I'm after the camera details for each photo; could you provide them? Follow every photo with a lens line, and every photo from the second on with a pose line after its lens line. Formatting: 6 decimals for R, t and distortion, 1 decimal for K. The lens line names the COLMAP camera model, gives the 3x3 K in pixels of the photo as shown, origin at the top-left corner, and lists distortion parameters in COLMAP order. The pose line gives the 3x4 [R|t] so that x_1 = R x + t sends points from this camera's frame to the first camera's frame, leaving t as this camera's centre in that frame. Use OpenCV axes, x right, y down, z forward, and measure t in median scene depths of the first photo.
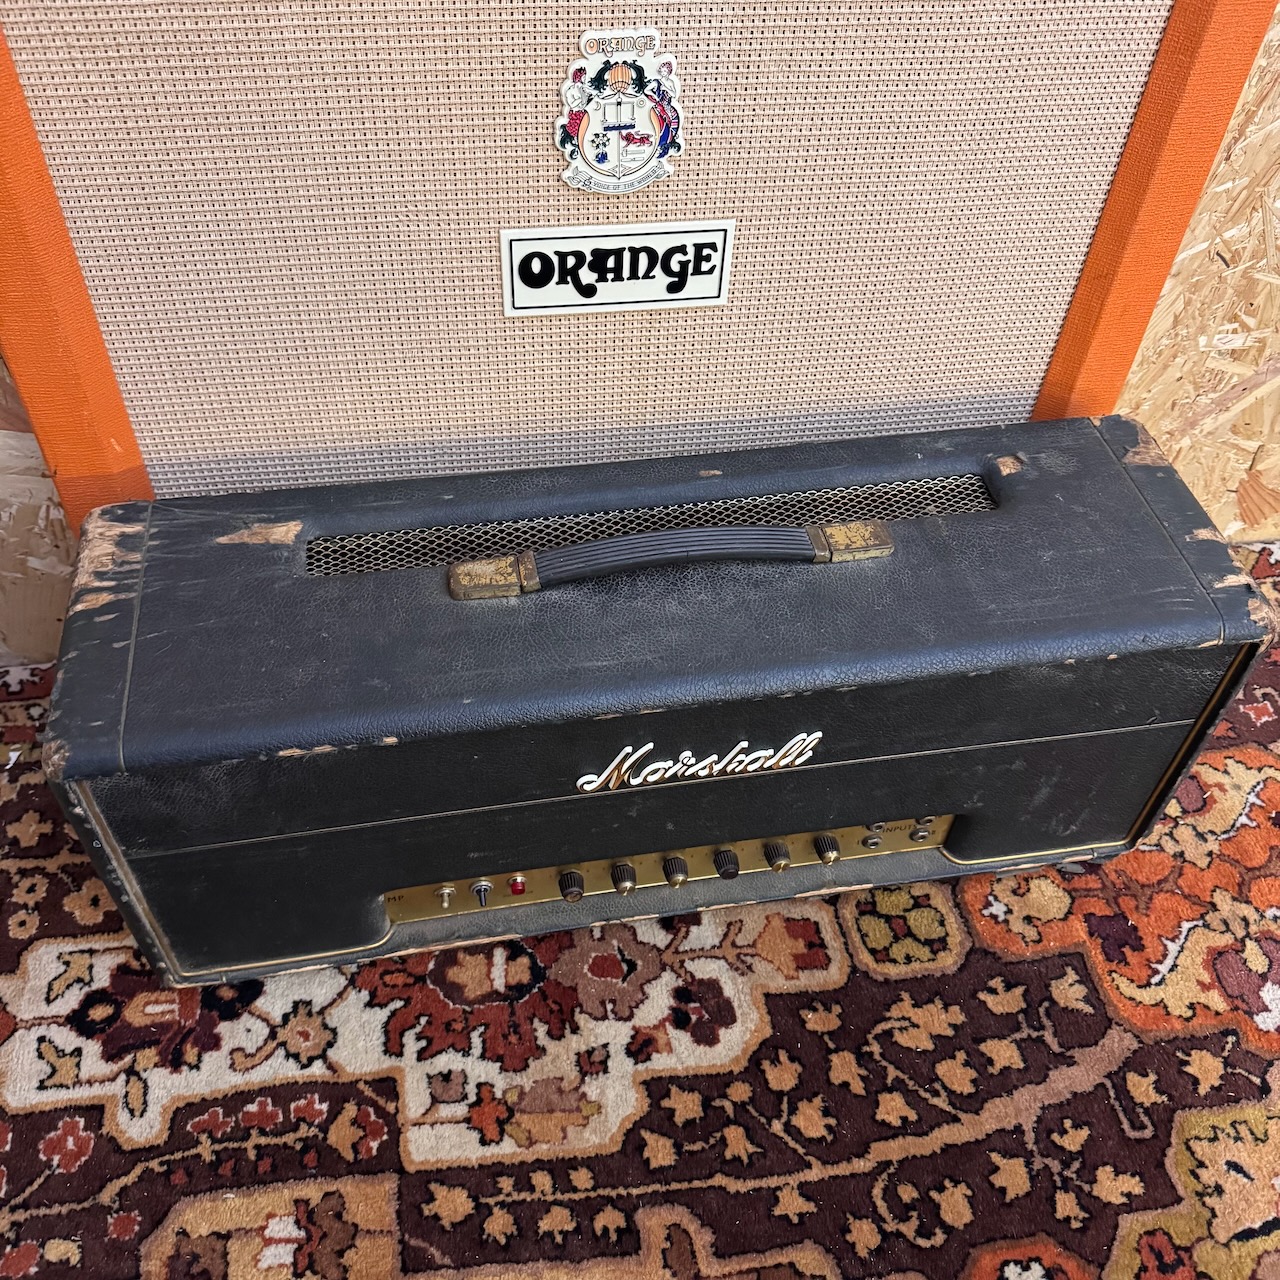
lens RADIAL K [[1215.9, 0, 635.4], [0, 1215.9, 647.3], [0, 0, 1]] dist [0.172286, -0.398176]
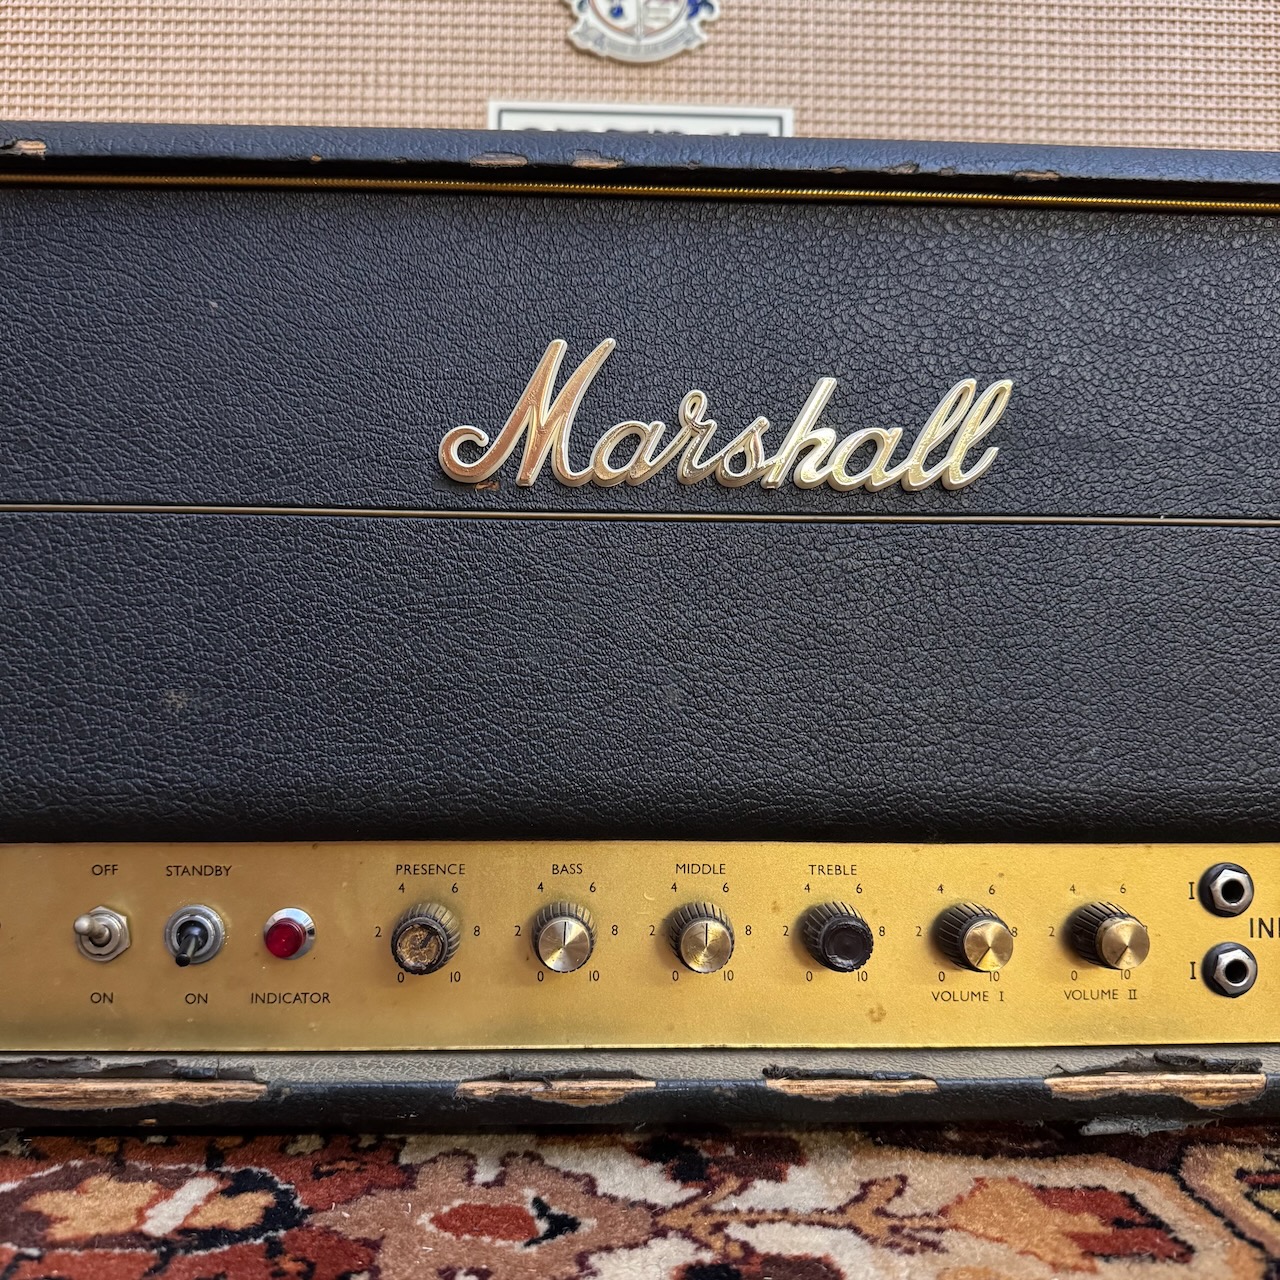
lens RADIAL K [[1240.7, 0, 640.0], [0, 1240.7, 640.0], [0, 0, 1]] dist [0.021527, -0.076649]
pose [[0.990526, -0.035198, -0.132740, 0.069068], [-0.081063, 0.630365, -0.772055, 0.430557], [0.110849, 0.775500, 0.621540, 0.698195]]
